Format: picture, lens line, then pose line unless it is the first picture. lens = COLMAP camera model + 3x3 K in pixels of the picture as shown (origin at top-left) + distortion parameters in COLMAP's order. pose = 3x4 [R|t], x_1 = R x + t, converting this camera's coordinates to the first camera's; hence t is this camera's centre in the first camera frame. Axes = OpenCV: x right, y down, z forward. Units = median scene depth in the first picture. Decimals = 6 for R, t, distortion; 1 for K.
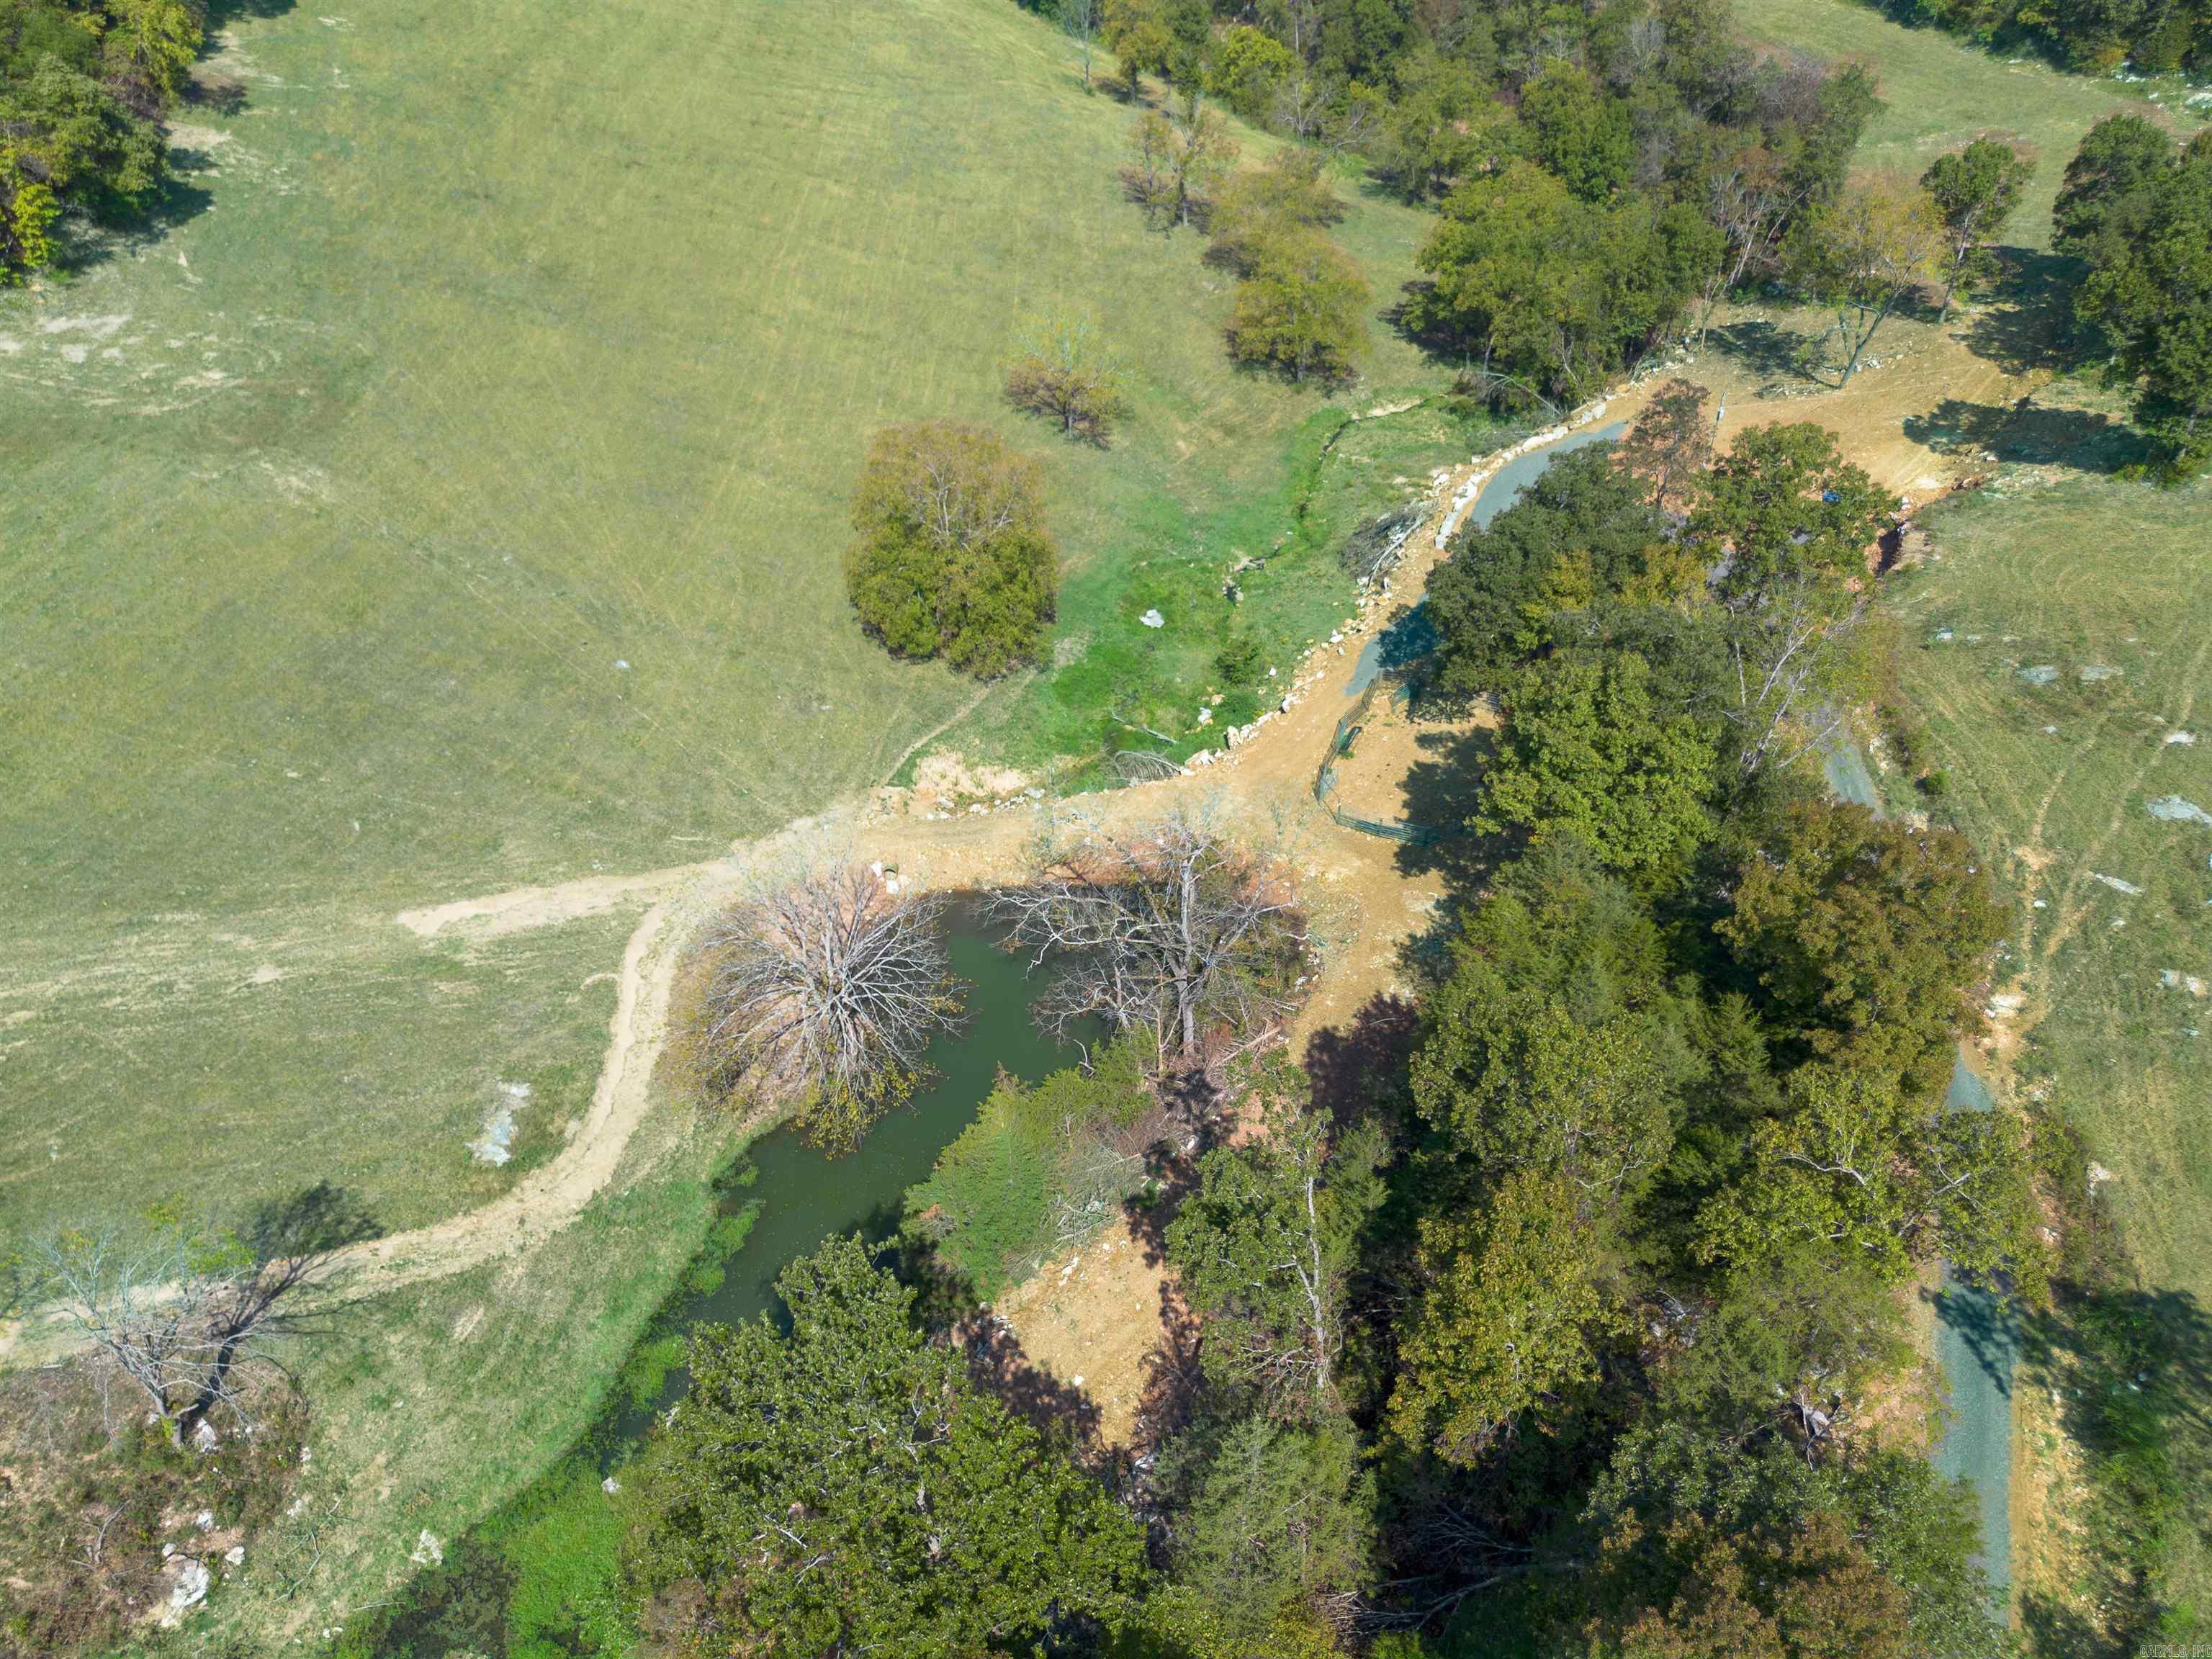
lens RADIAL K [[1584.8, 0, 1108.5], [0, 1584.8, 822.4], [0, 0, 1]] dist [0.057269, -0.053269]
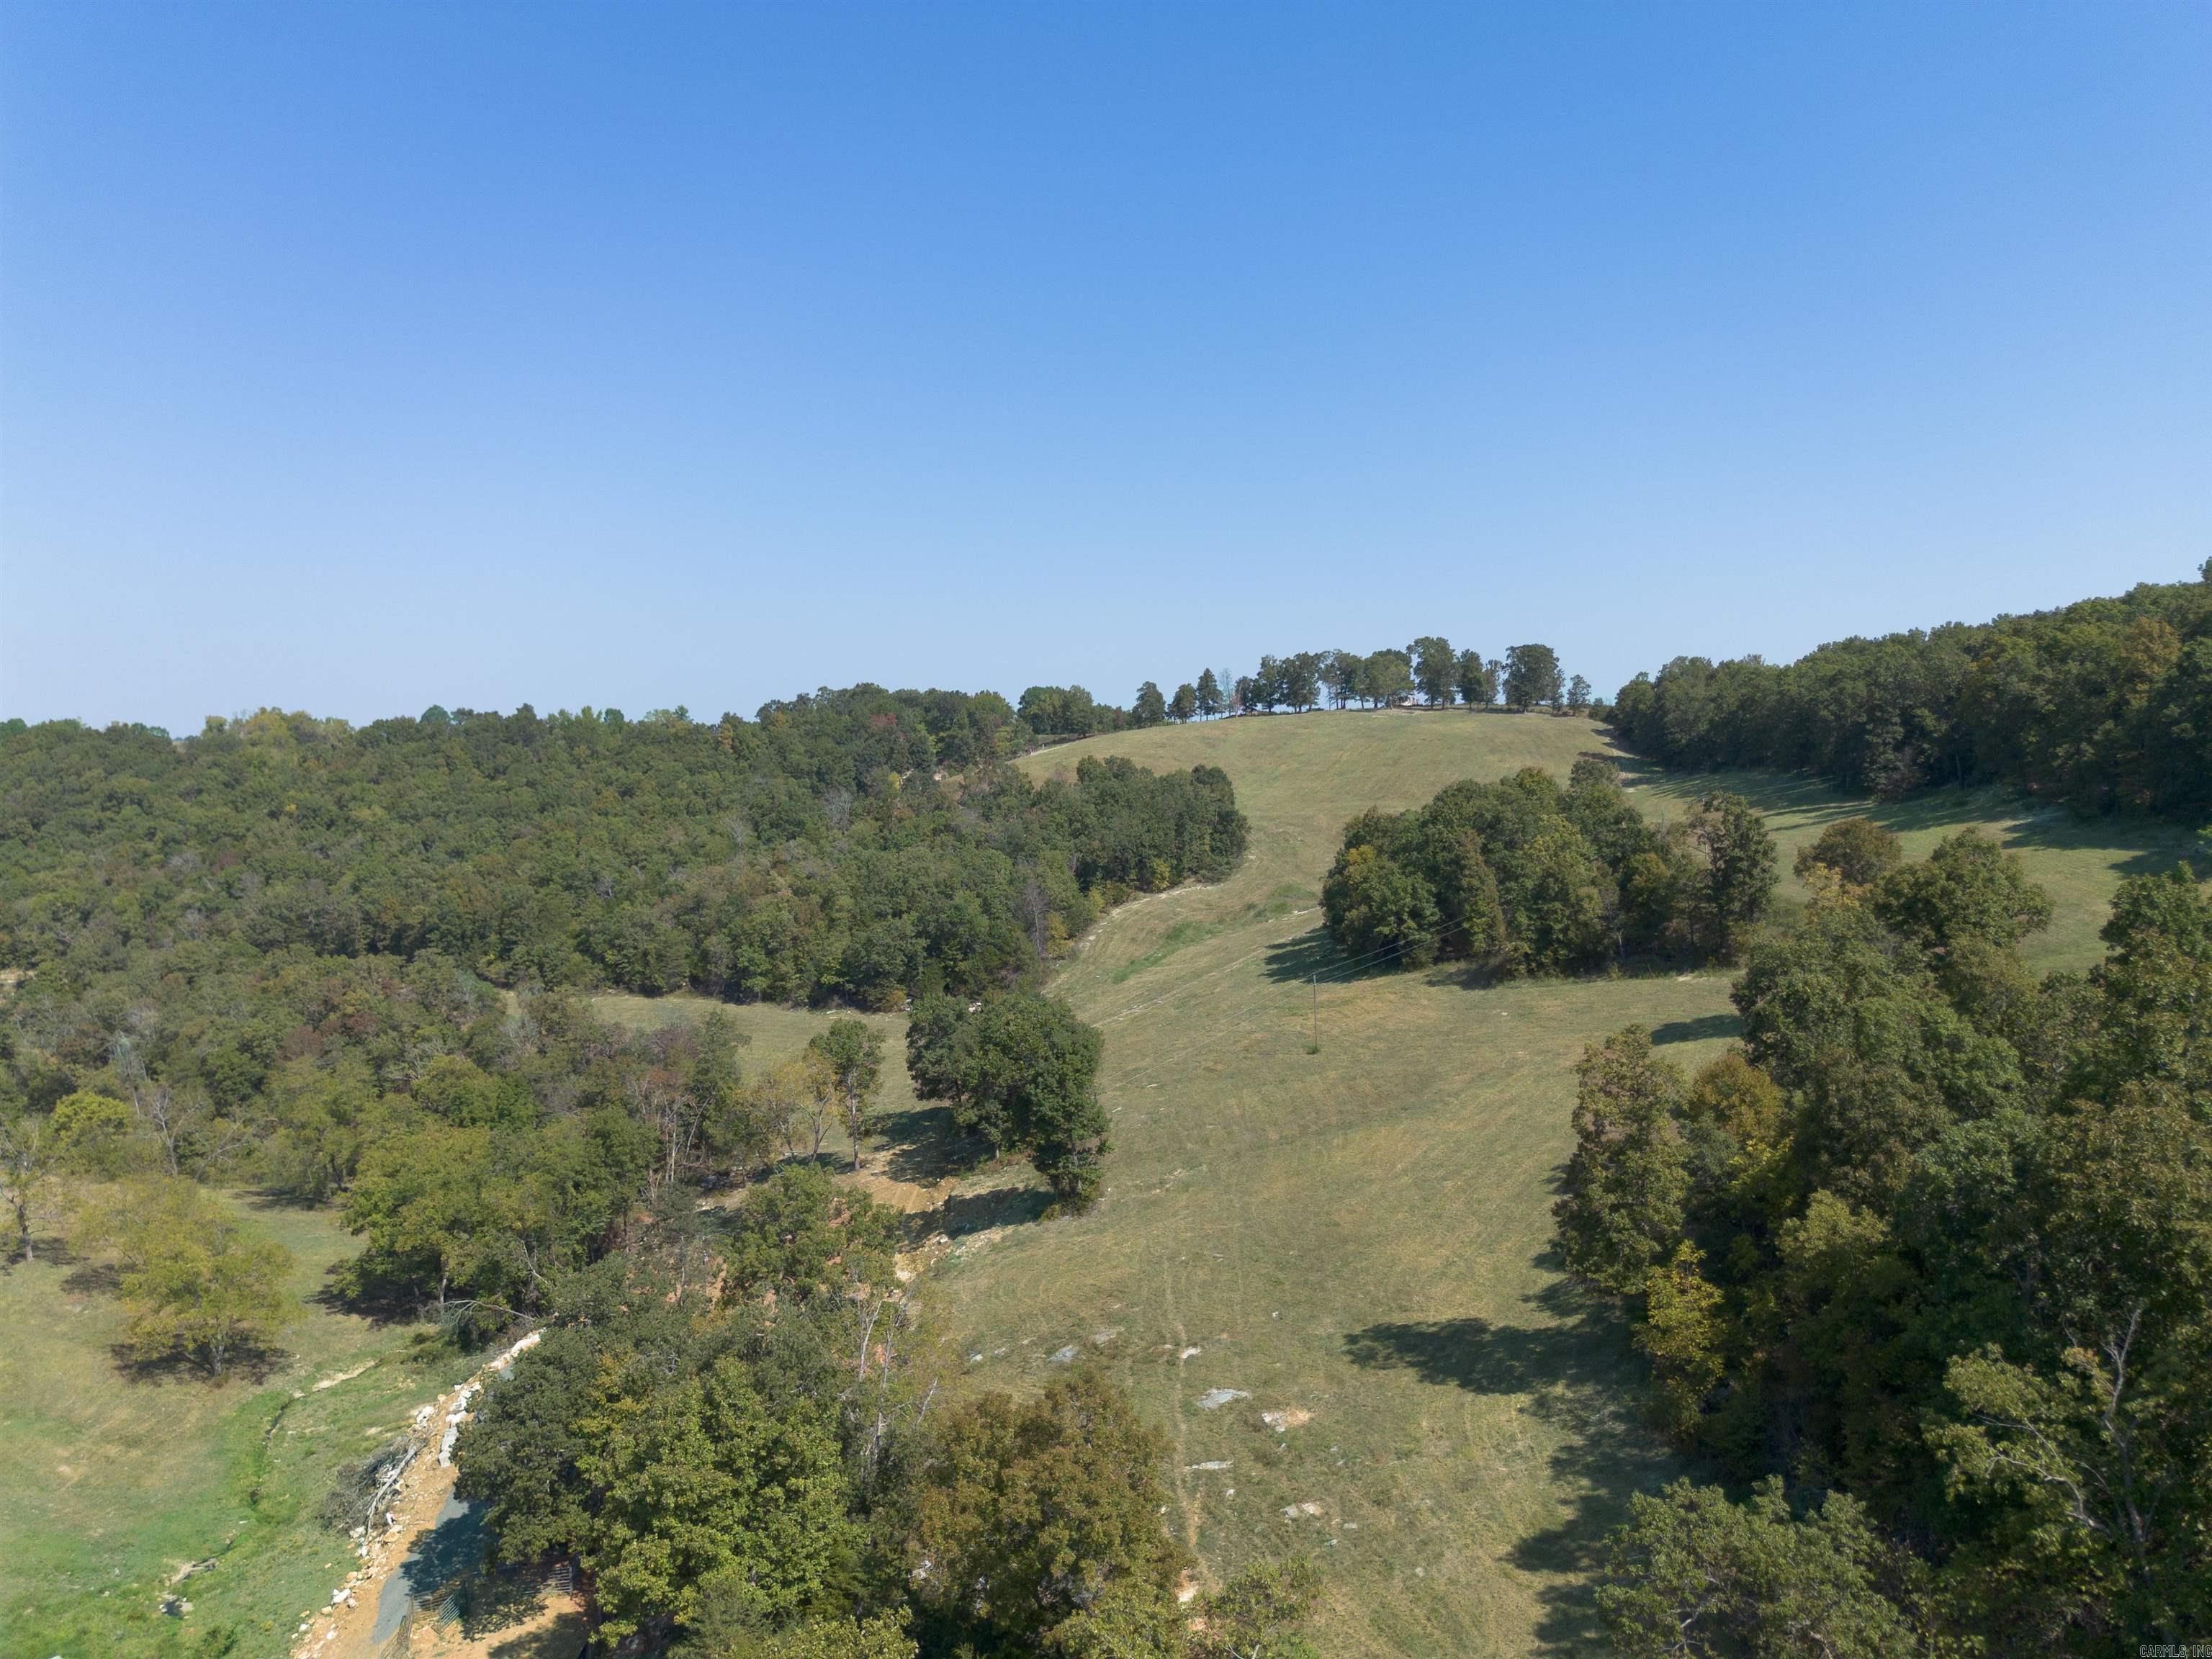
lens RADIAL K [[1570.5, 0, 1120.0], [0, 1570.5, 823.2], [0, 0, 1]] dist [0.057456, -0.061608]
pose [[0.775047, -0.040873, 0.630580, -0.036595], [0.413754, 0.787067, -0.457529, 0.095064], [-0.477608, 0.615512, 0.626926, 0.067939]]
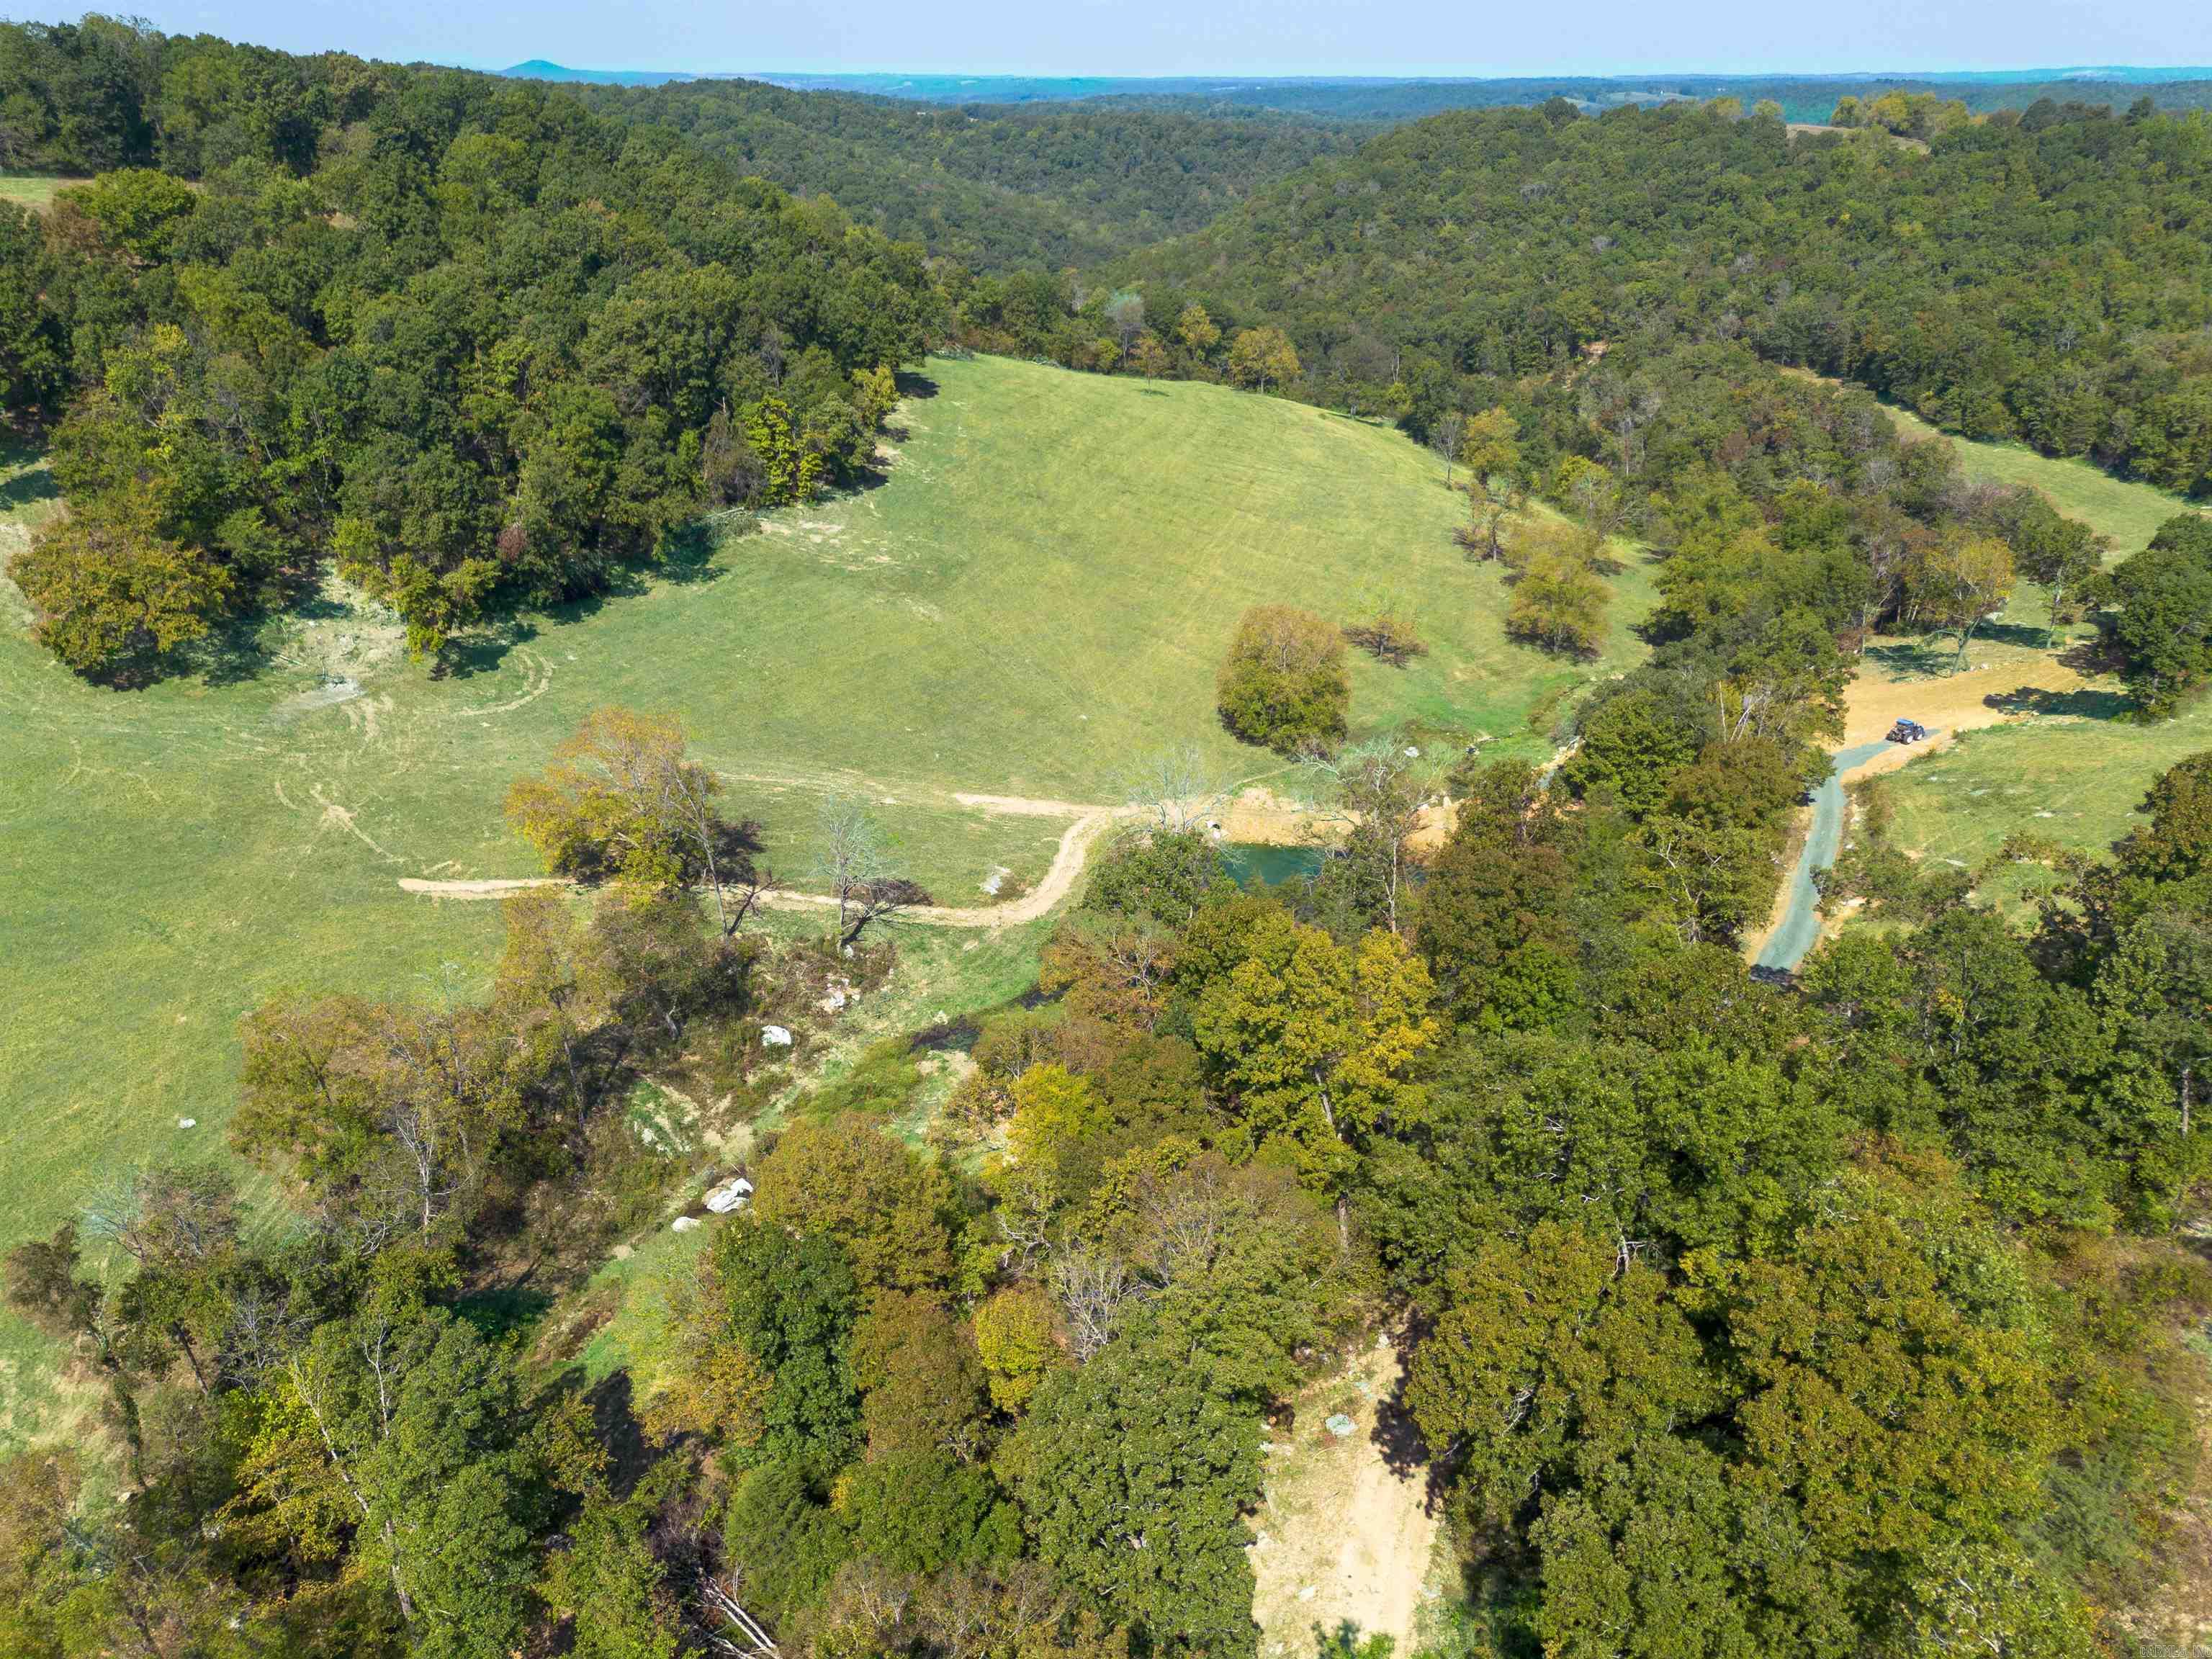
lens RADIAL K [[1573.4, 0, 1107.7], [0, 1573.4, 821.1], [0, 0, 1]] dist [0.076920, -0.072921]
pose [[0.963629, 0.116579, -0.240477, 0.111023], [-0.175188, 0.955087, -0.238996, 0.327261], [0.201815, 0.272432, 0.940772, -0.440145]]
